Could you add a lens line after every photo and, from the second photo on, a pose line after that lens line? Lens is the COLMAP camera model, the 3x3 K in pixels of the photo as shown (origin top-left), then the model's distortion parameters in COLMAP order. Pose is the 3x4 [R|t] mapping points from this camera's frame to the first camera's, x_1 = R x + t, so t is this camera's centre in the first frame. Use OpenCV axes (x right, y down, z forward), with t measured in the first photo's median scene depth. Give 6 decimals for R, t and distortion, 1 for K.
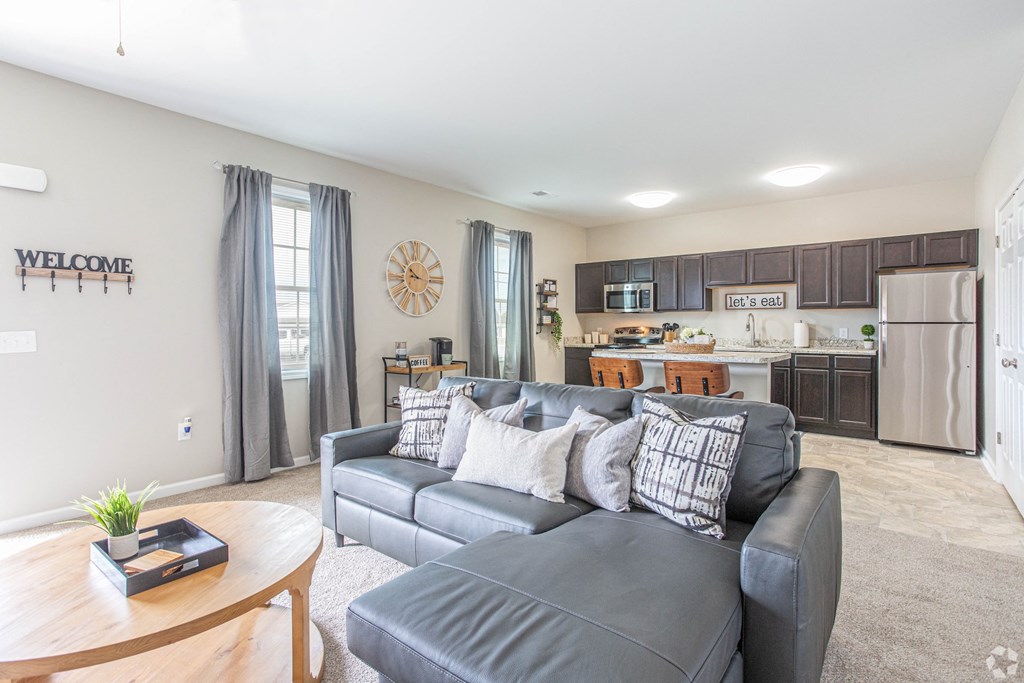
lens RADIAL K [[493.0, 0, 541.0], [0, 493.0, 327.0], [0, 0, 1]] dist [-0.017871, 0.006752]
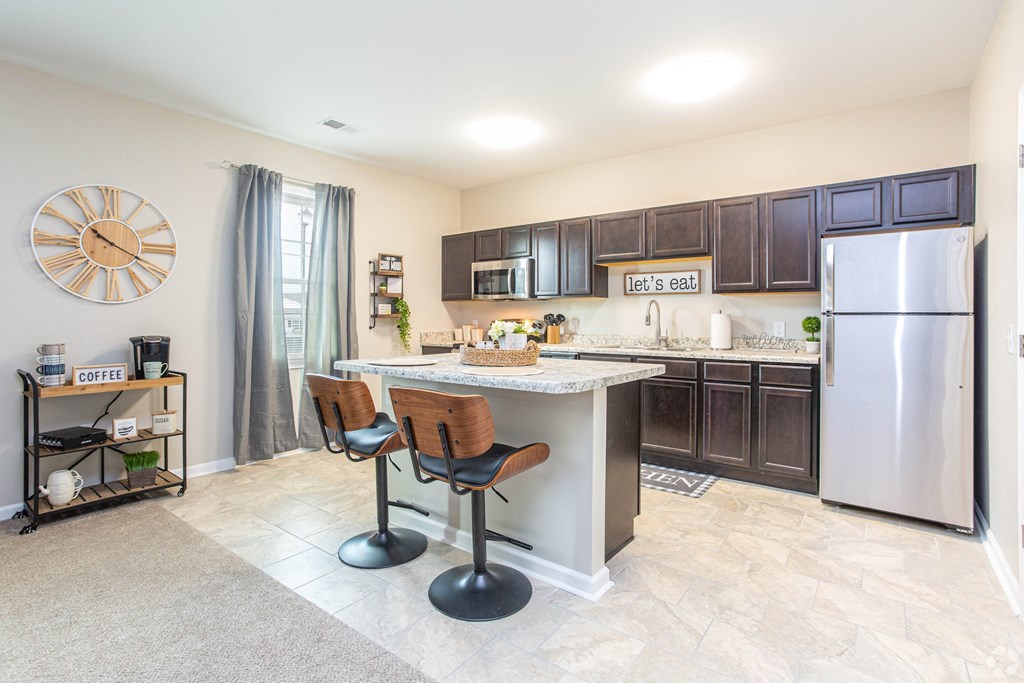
lens RADIAL K [[496.5, 0, 528.4], [0, 496.5, 318.9], [0, 0, 1]] dist [-0.029408, 0.004945]
pose [[0.999973, 0.000217, 0.007334, 0.261992], [-0.000222, 1.000000, 0.000626, -0.001576], [-0.007334, -0.000628, 0.999973, 0.315663]]
